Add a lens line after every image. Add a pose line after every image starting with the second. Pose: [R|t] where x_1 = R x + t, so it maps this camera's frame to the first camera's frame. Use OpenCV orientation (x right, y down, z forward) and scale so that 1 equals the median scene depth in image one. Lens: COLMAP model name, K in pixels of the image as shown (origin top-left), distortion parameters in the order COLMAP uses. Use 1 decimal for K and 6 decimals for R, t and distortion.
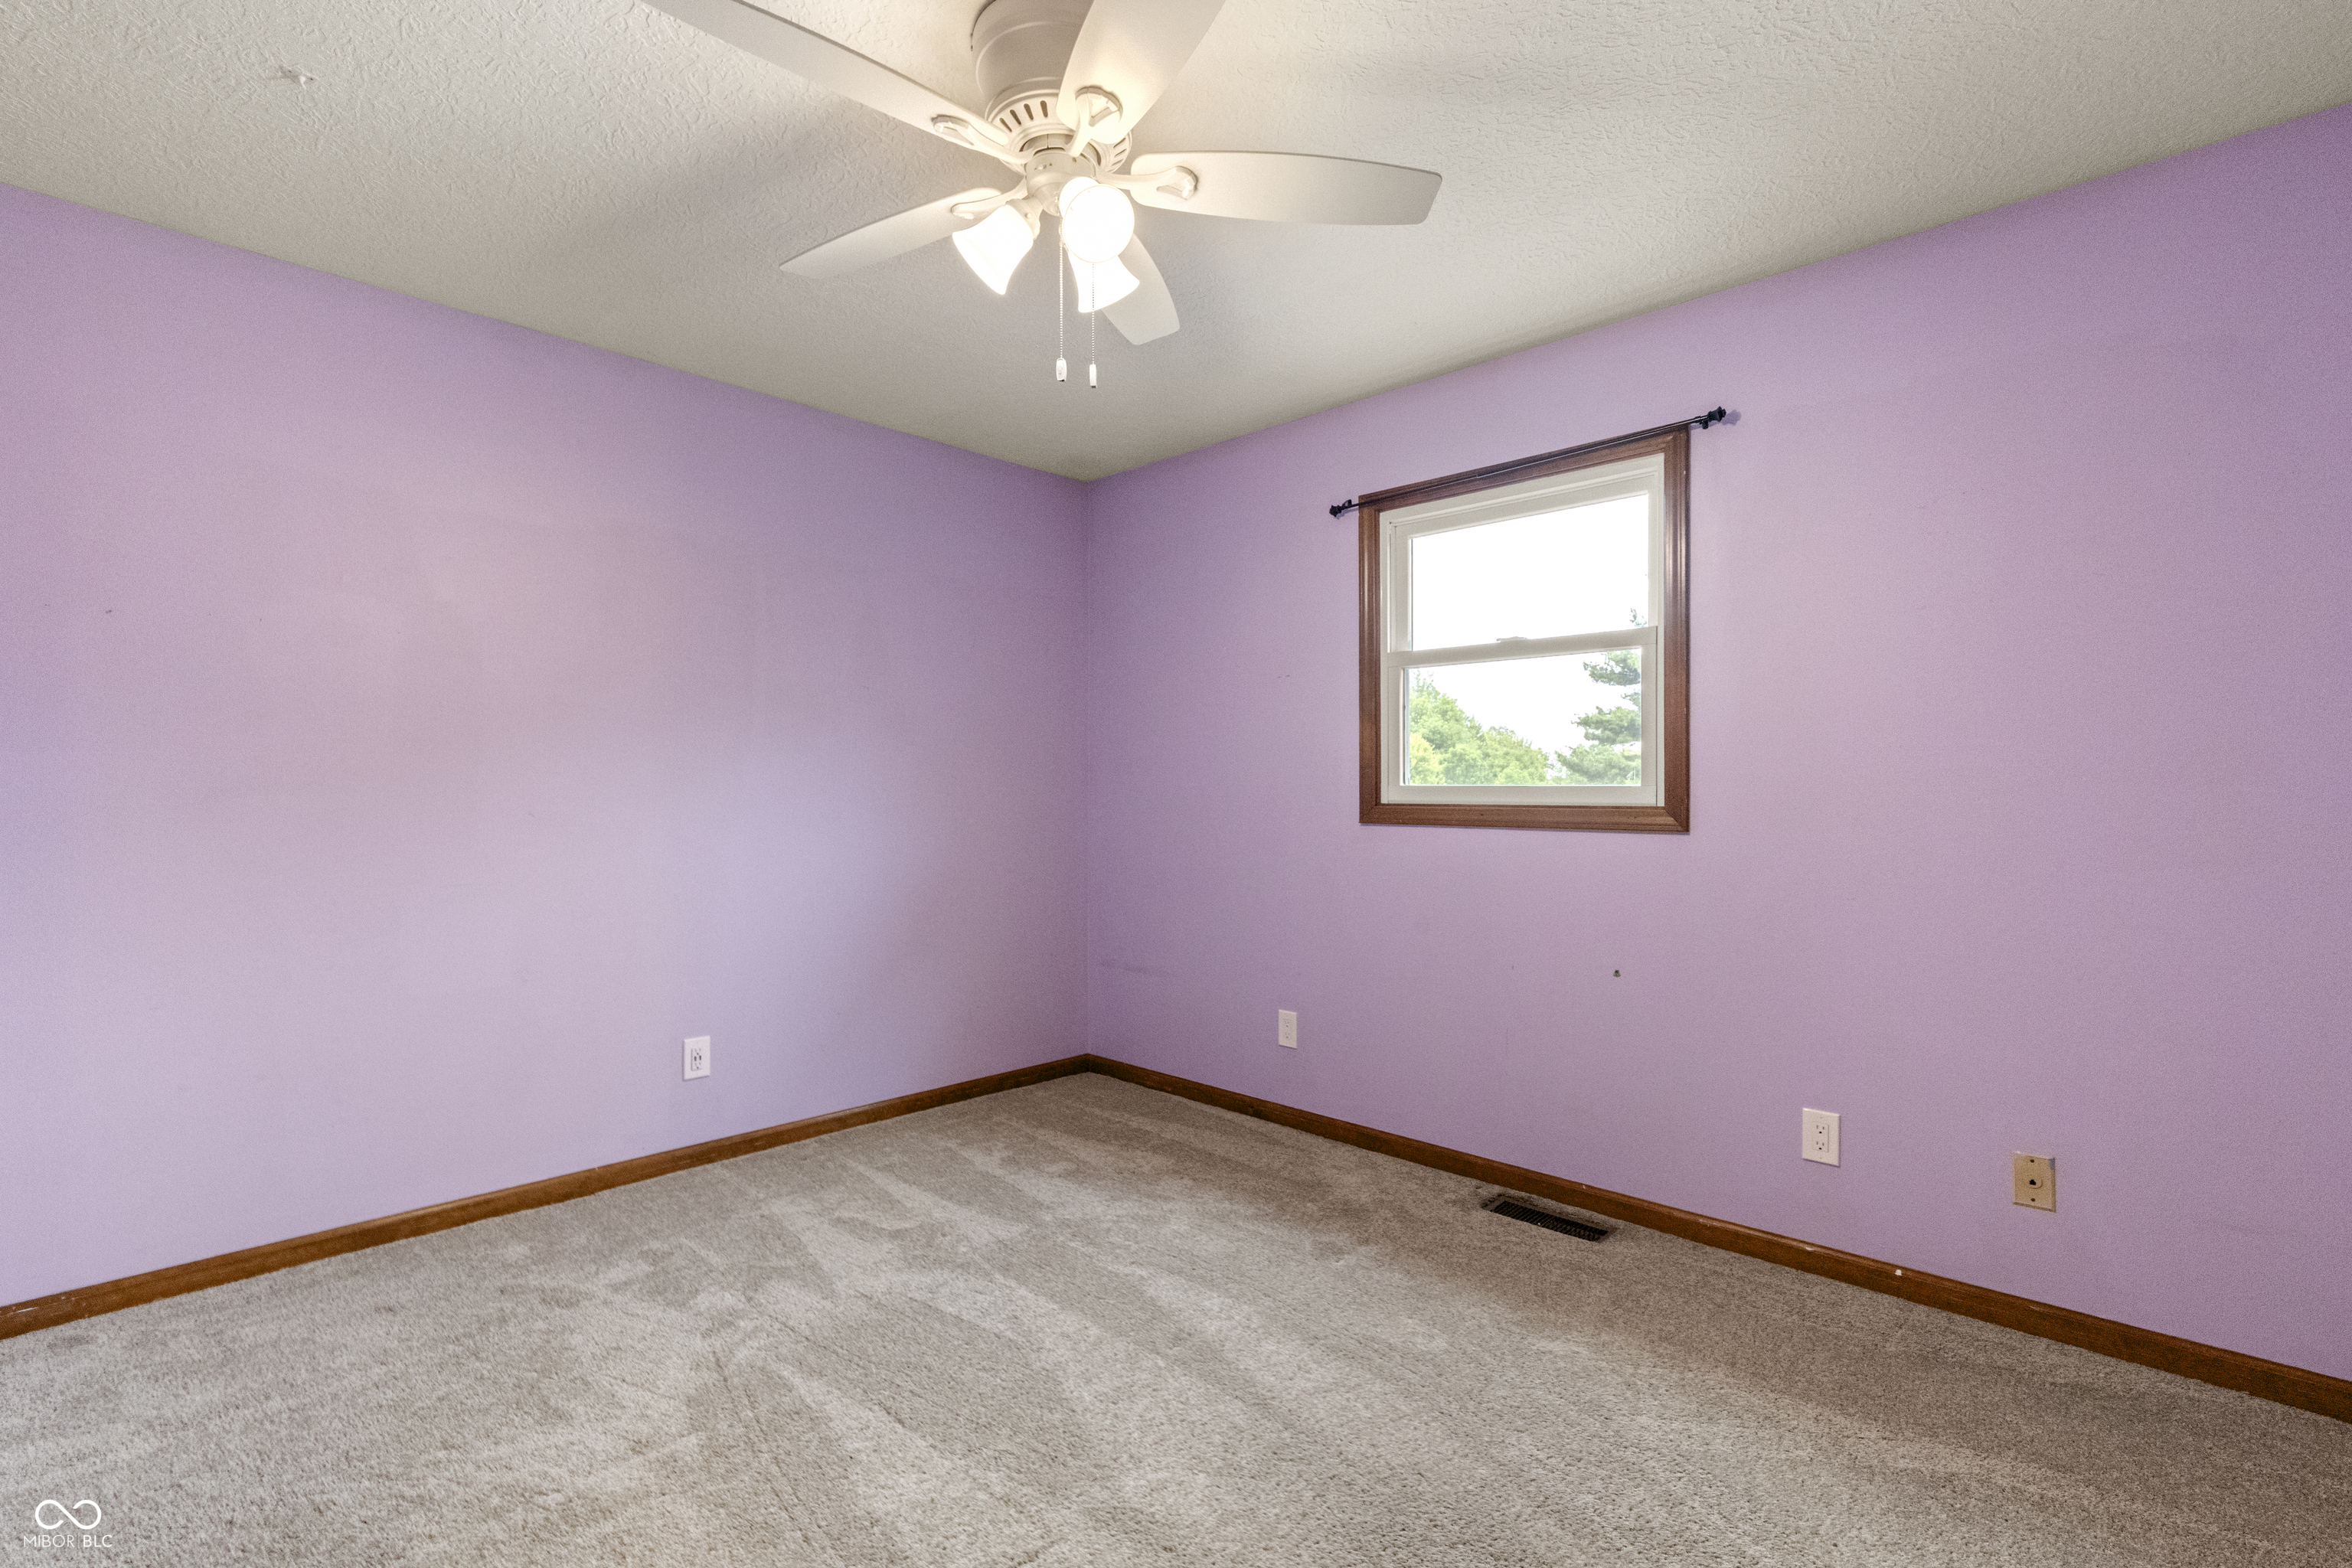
lens RADIAL K [[1067.4, 0, 1164.8], [0, 1067.4, 811.2], [0, 0, 1]] dist [0.002875, 0.000092]
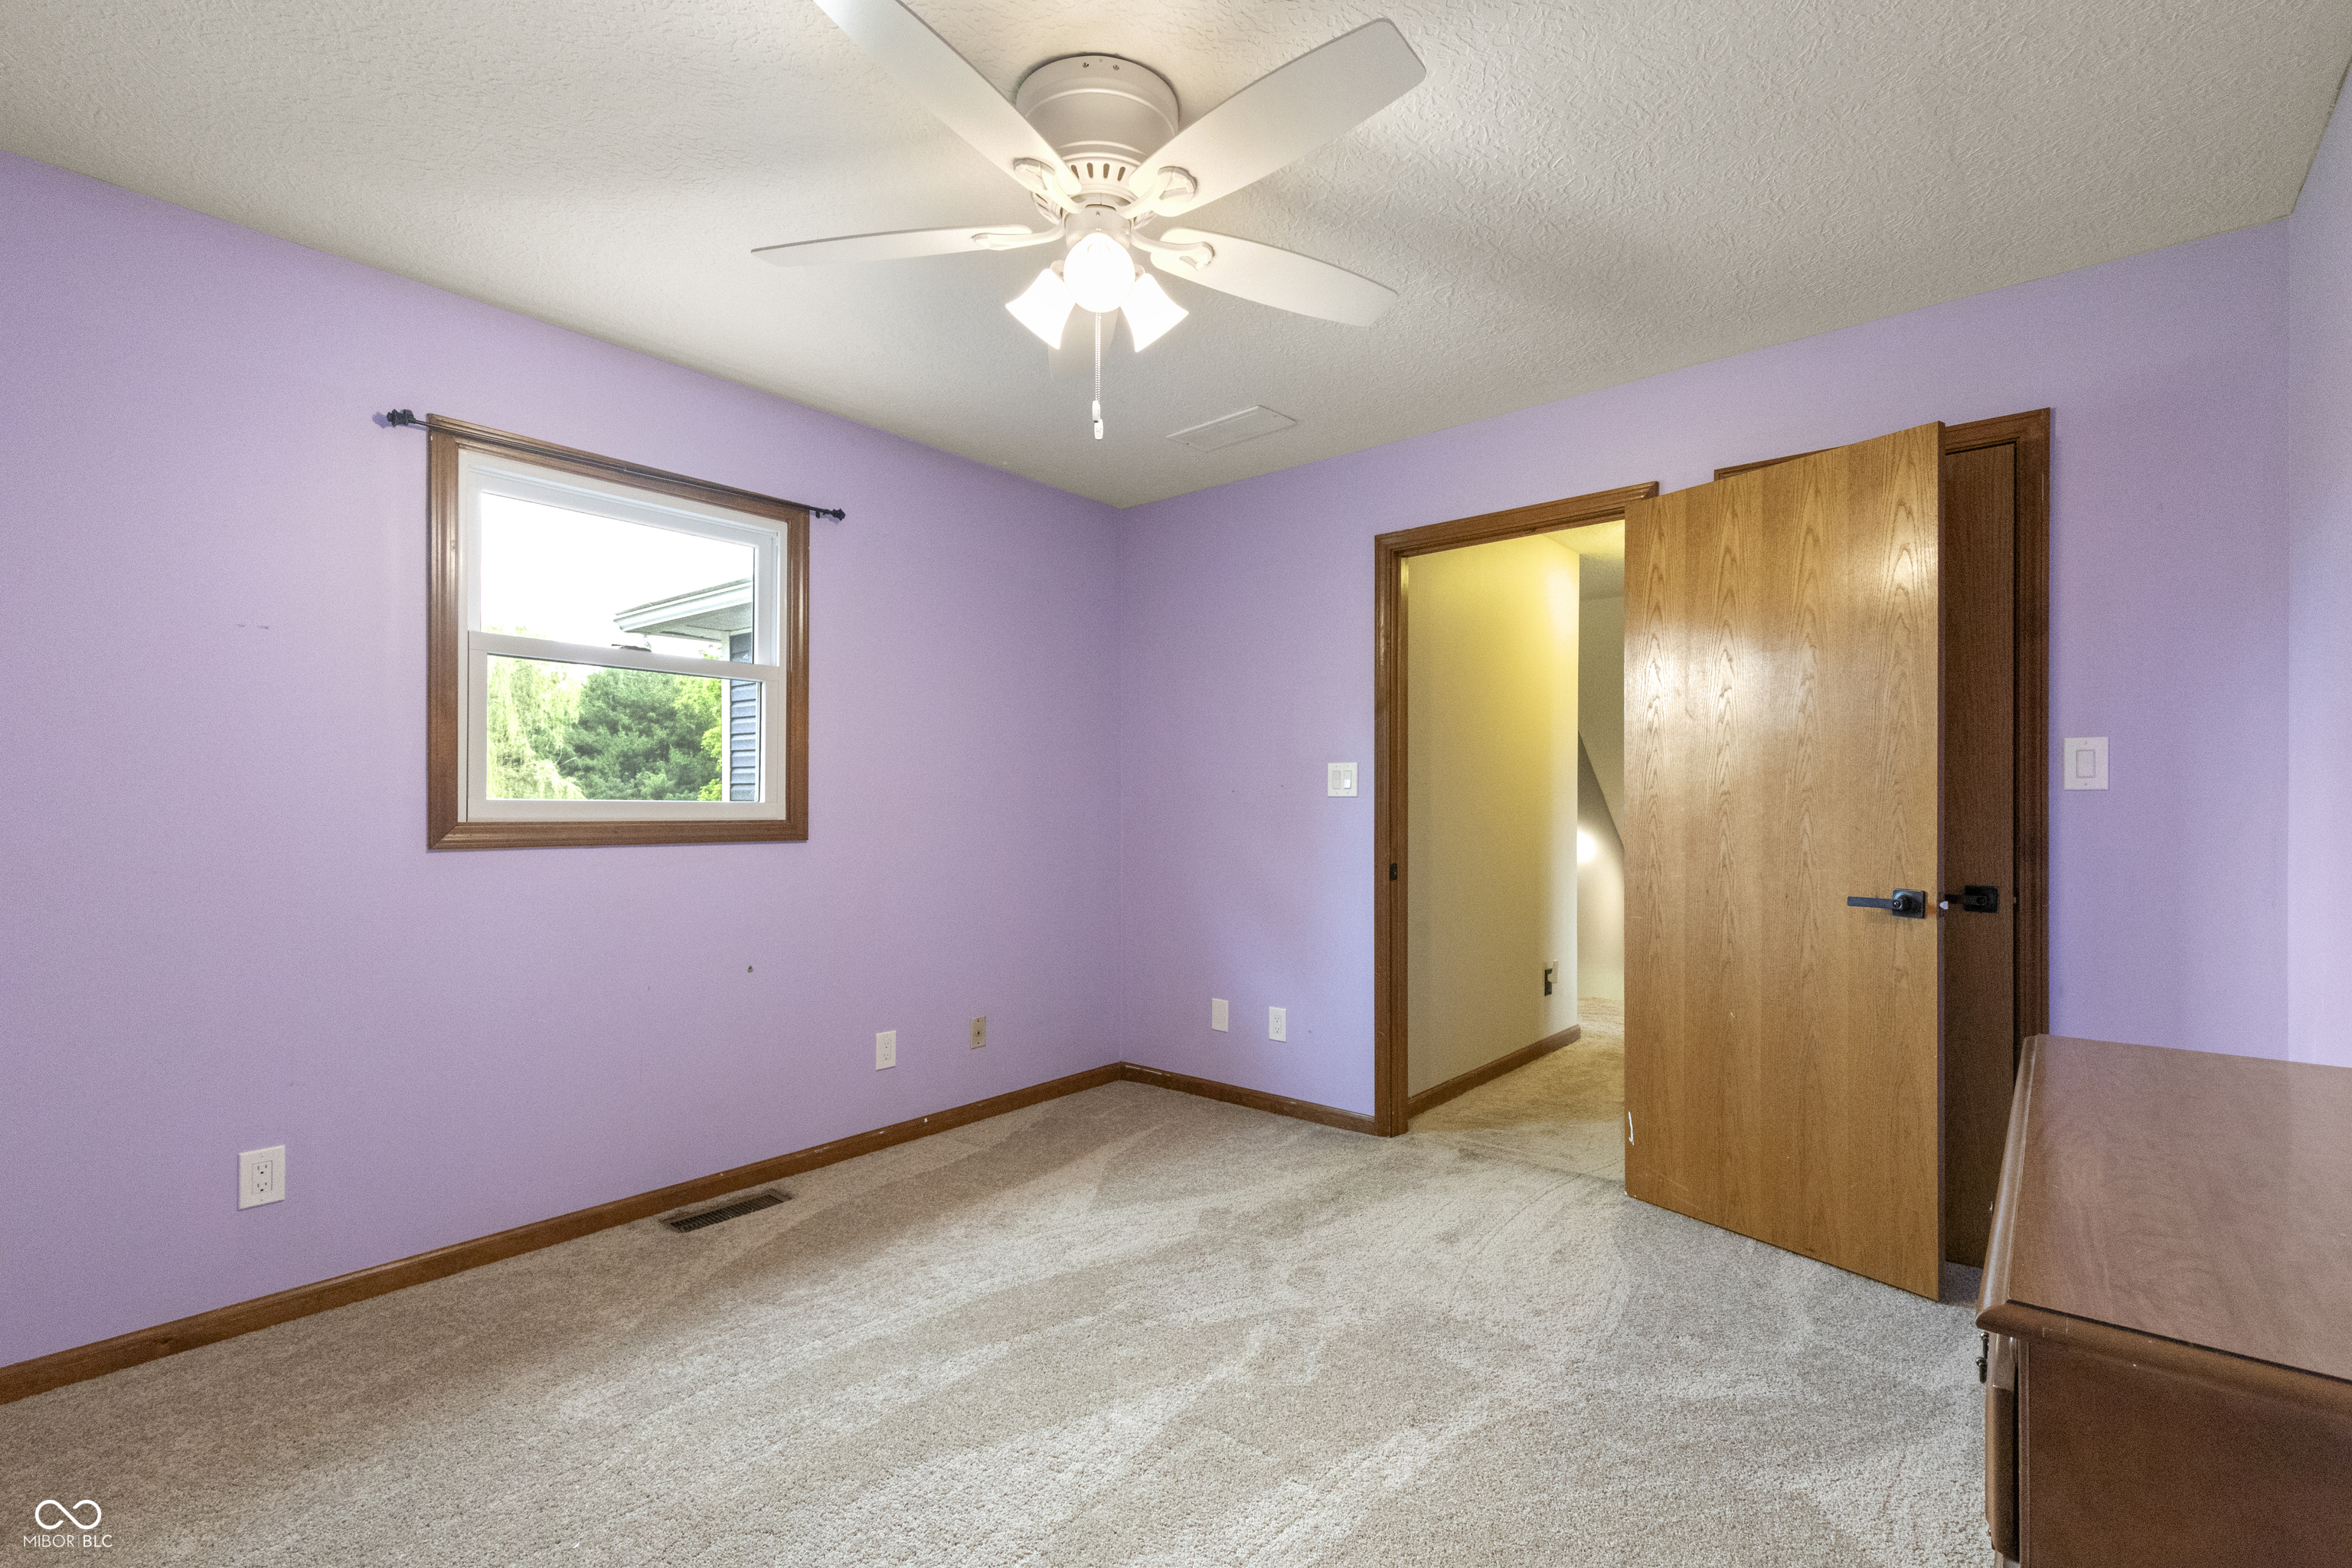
lens RADIAL K [[1067.4, 0, 1164.8], [0, 1067.4, 811.2], [0, 0, 1]] dist [0.002875, 0.000092]
pose [[-0.081574, -0.013678, 0.996573, -0.737505], [0.005506, 0.999884, 0.014174, -0.028217], [-0.996652, 0.006643, -0.081489, 0.662669]]
